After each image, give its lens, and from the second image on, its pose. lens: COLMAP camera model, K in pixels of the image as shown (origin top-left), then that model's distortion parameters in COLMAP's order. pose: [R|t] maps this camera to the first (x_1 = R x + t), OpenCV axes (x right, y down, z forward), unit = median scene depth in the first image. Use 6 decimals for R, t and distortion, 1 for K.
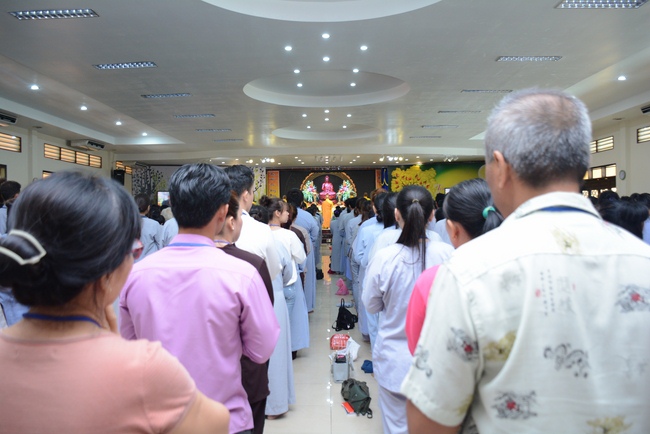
lens RADIAL K [[535.9, 0, 325.0], [0, 535.9, 217.0], [0, 0, 1]] dist [-0.129460, 0.110698]
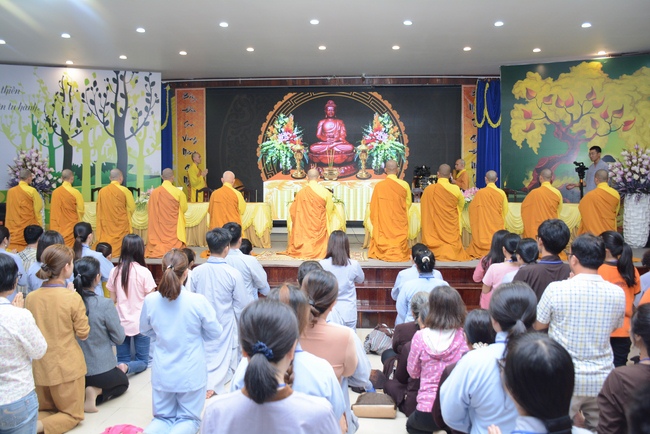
lens RADIAL K [[628.9, 0, 325.0], [0, 628.9, 217.0], [0, 0, 1]] dist [-0.006437, -0.003344]
pose [[0.998068, 0.015421, -0.060179, 0.035584], [-0.013845, 0.999552, 0.026520, -0.009269], [0.060561, -0.025636, 0.997835, 0.722232]]
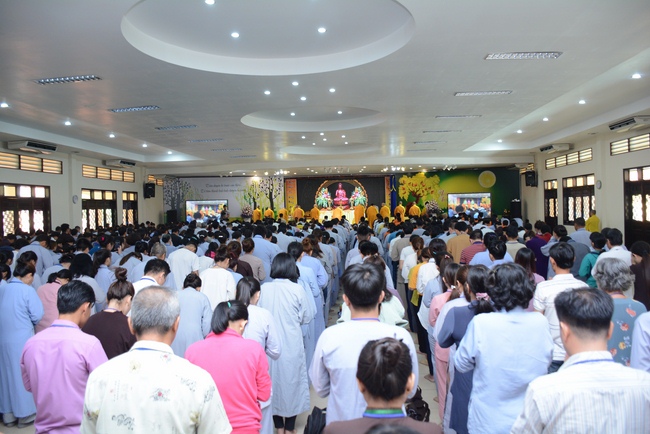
lens RADIAL K [[504.6, 0, 325.0], [0, 504.6, 217.0], [0, 0, 1]] dist [-0.156802, 0.104091]
pose [[0.997966, -0.012373, -0.062536, 0.046789], [0.012812, 0.999896, 0.006626, -0.019748], [0.062447, -0.007414, 0.998021, -0.033398]]
